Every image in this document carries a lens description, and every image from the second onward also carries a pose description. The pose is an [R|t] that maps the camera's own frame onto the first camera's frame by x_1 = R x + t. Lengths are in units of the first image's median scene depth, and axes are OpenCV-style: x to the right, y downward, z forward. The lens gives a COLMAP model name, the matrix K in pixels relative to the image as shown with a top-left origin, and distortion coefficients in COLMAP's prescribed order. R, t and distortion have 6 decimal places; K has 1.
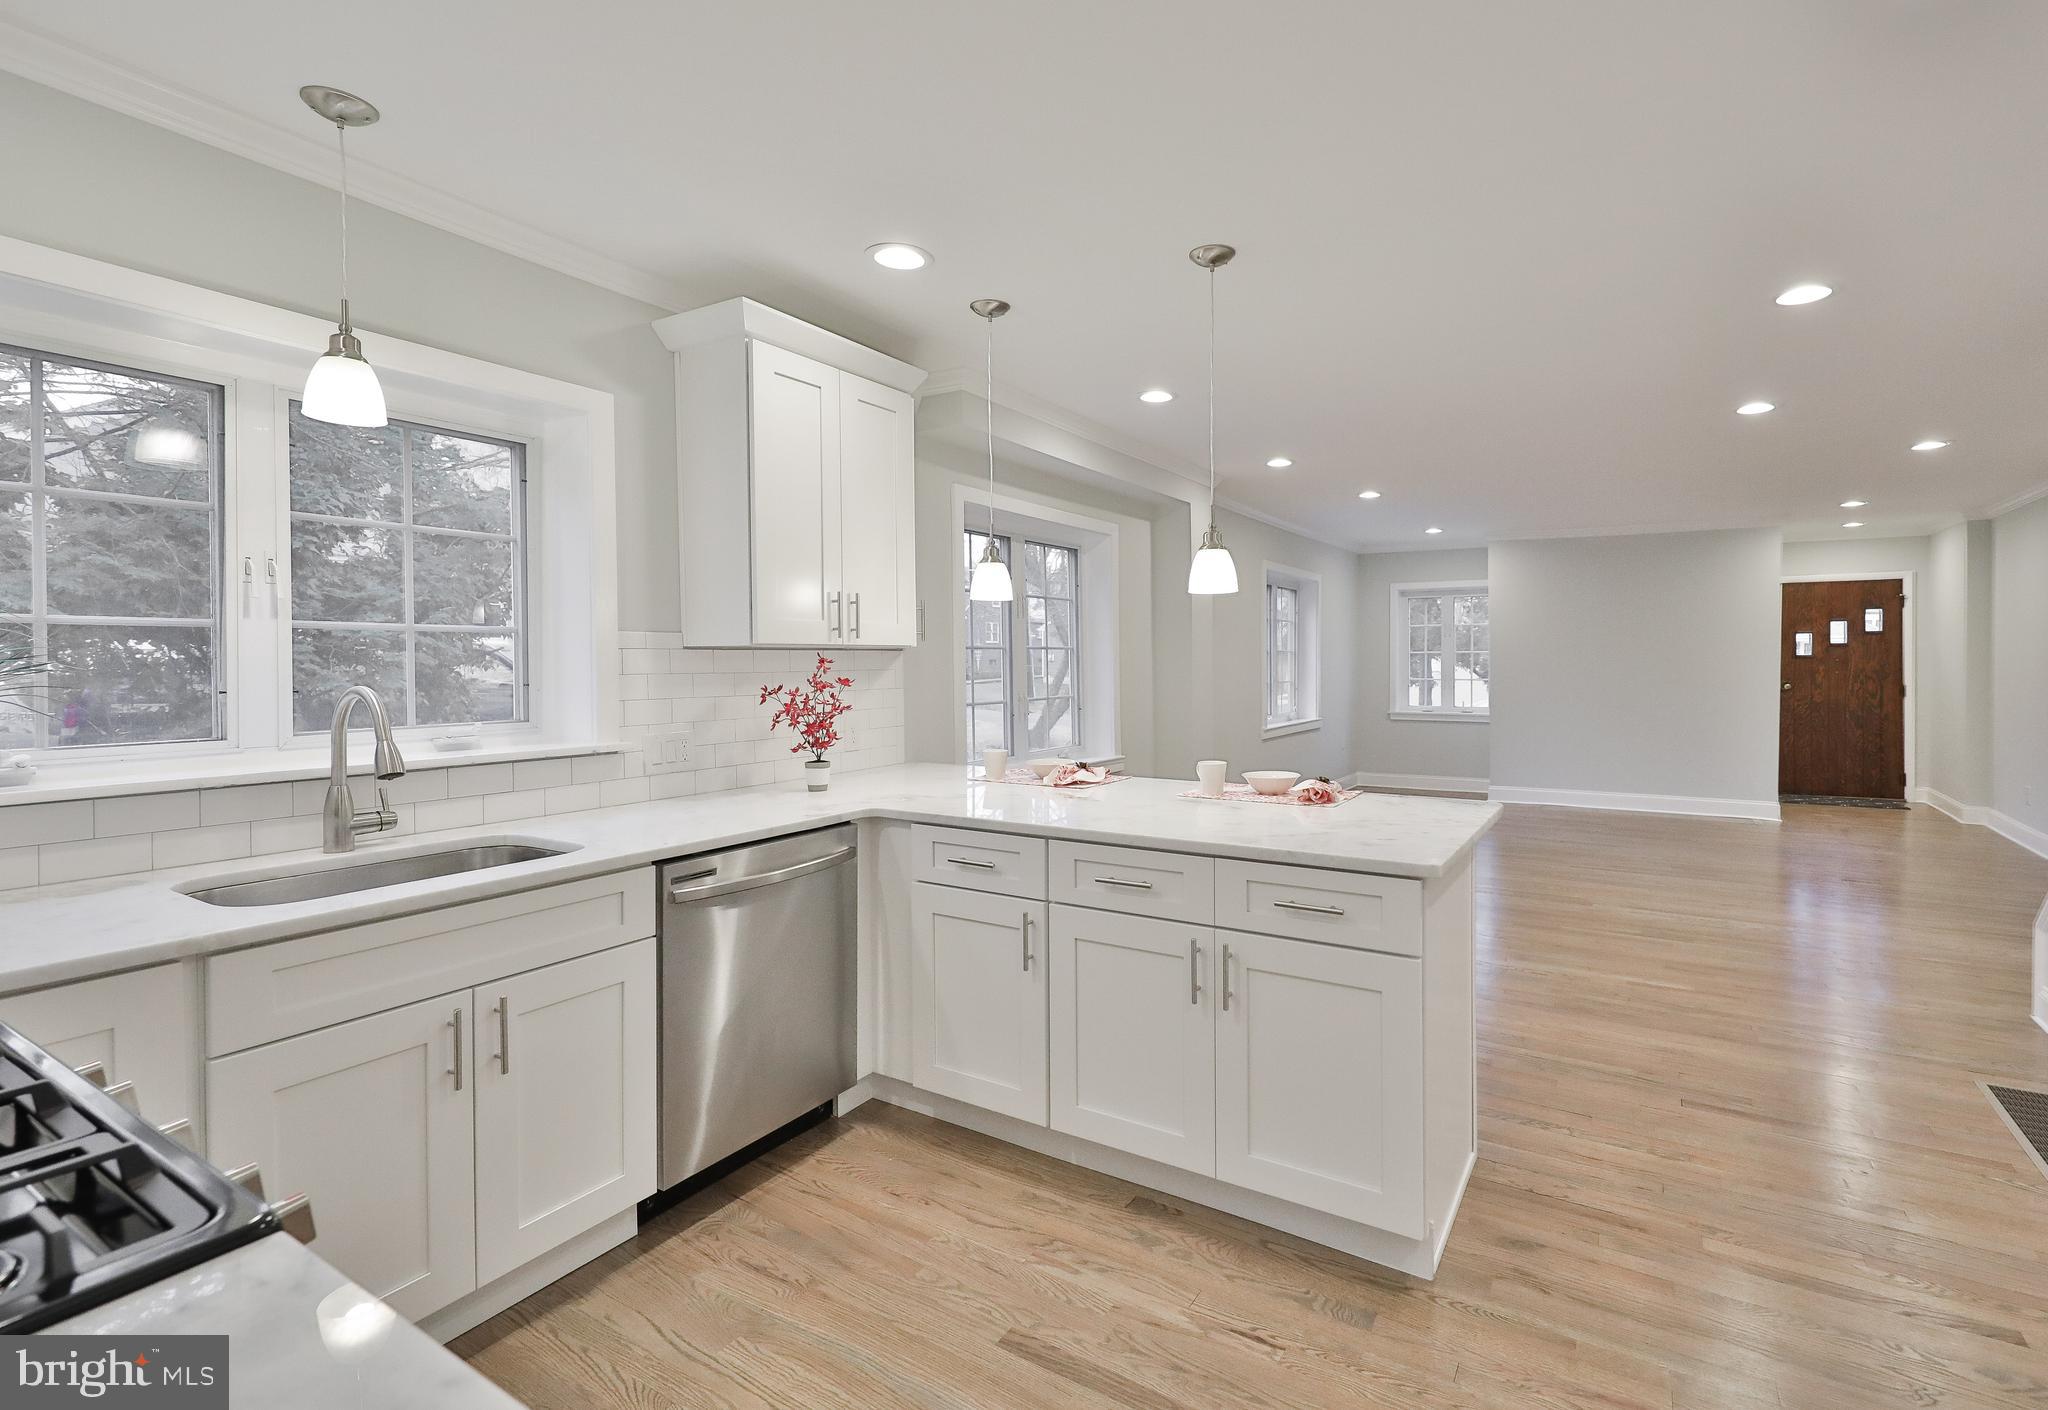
lens RADIAL K [[925.9, 0, 1095.1], [0, 925.9, 666.0], [0, 0, 1]] dist [0.012409, -0.001135]
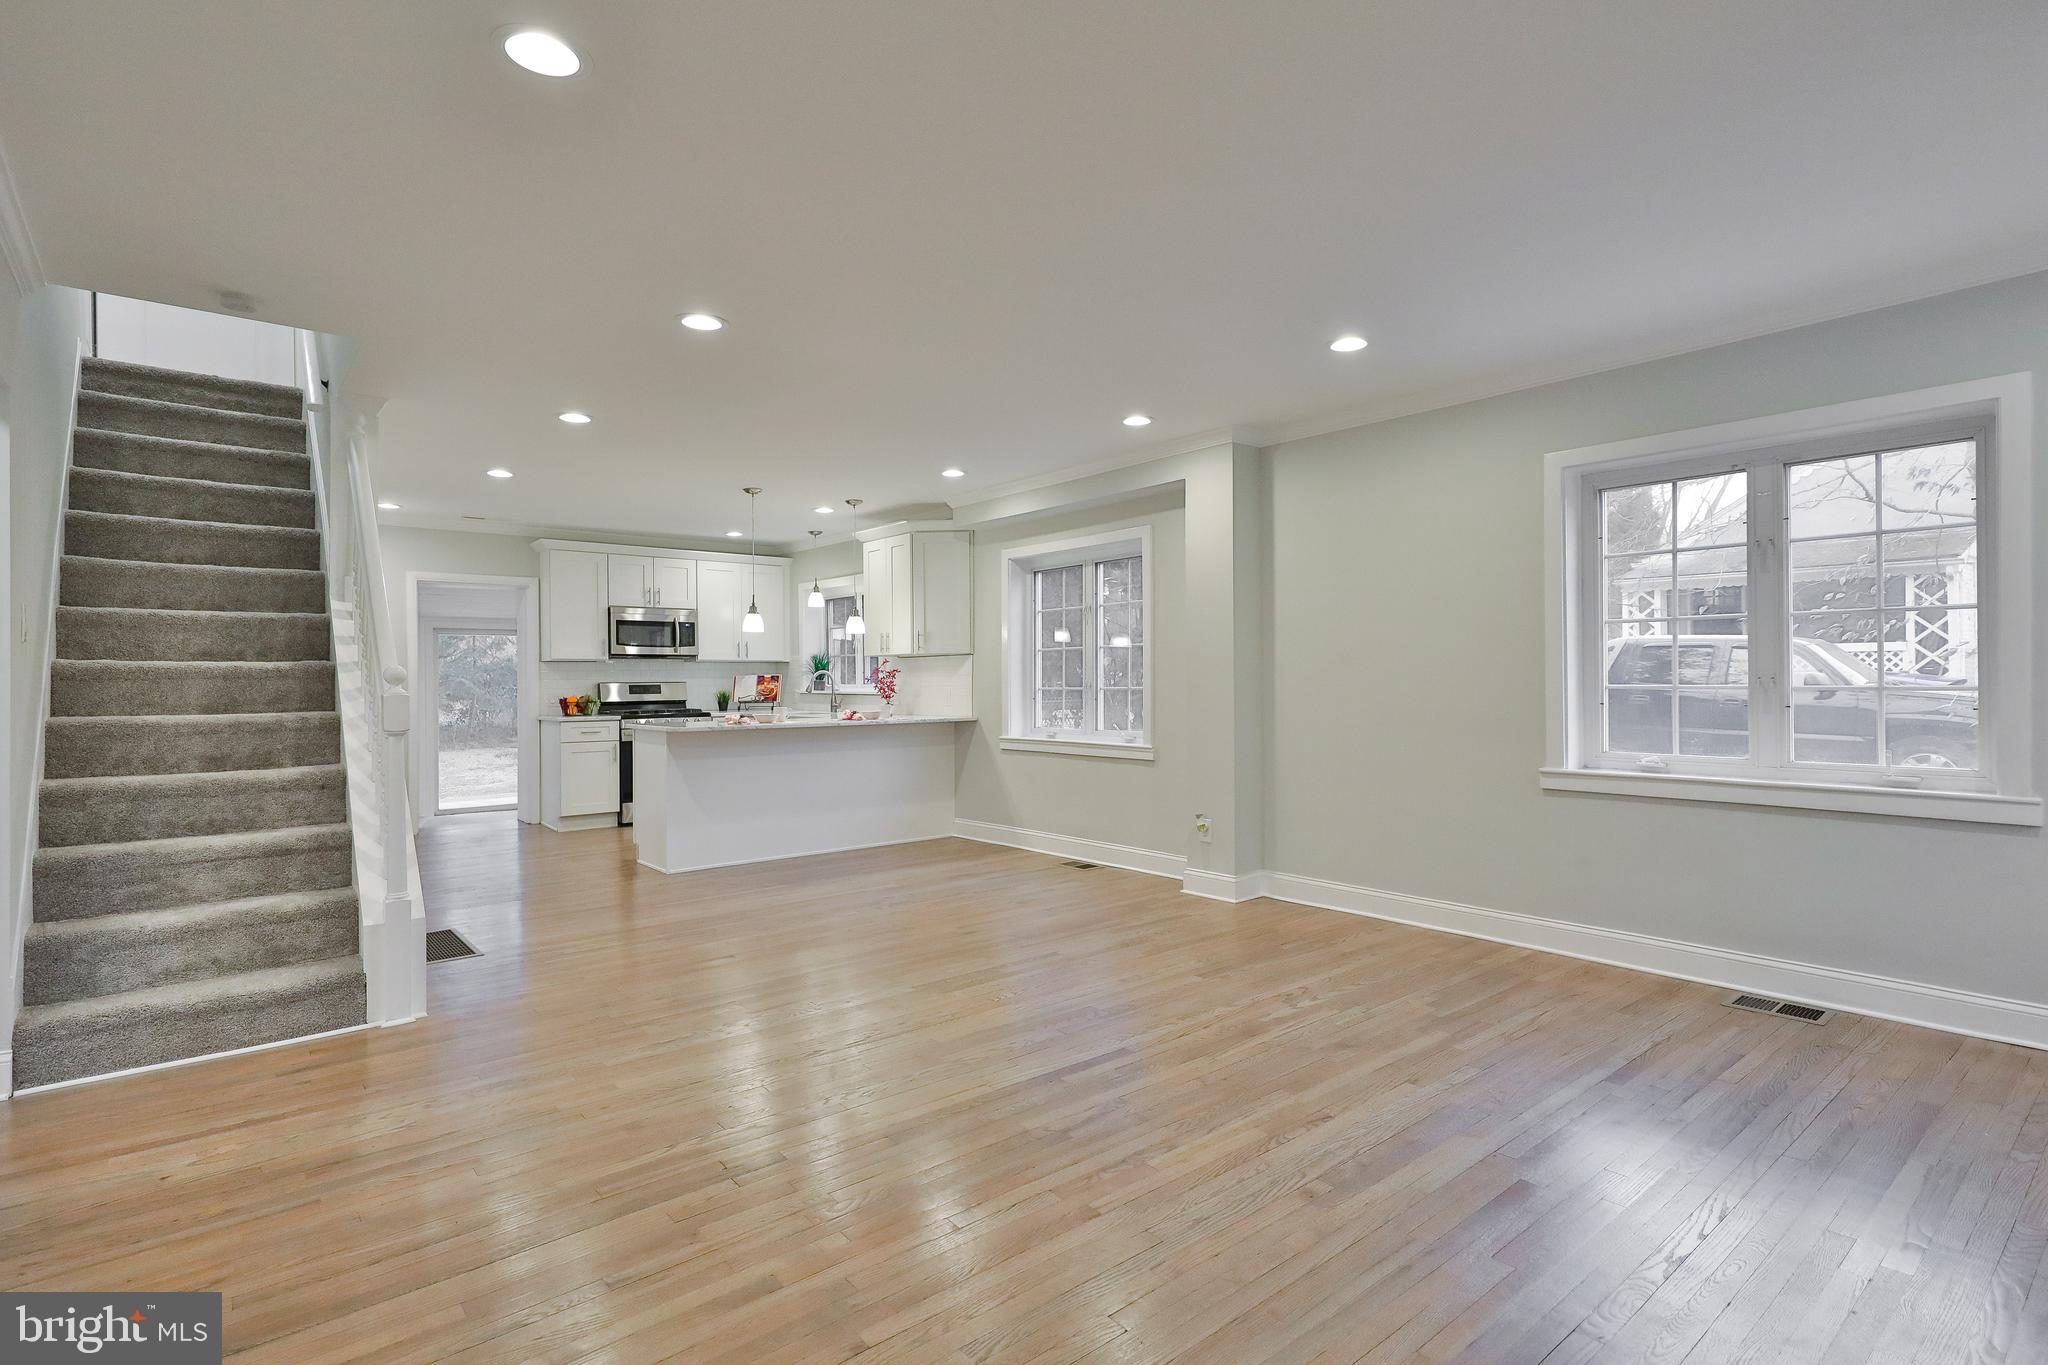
lens RADIAL K [[1009.0, 0, 1013.8], [0, 1009.0, 686.9], [0, 0, 1]] dist [0.010741, -0.001537]
pose [[-0.345670, 0.012835, -0.938268, 2.043628], [0.004651, 0.999918, 0.011964, 0.031461], [0.938345, -0.000229, -0.345701, 2.216362]]
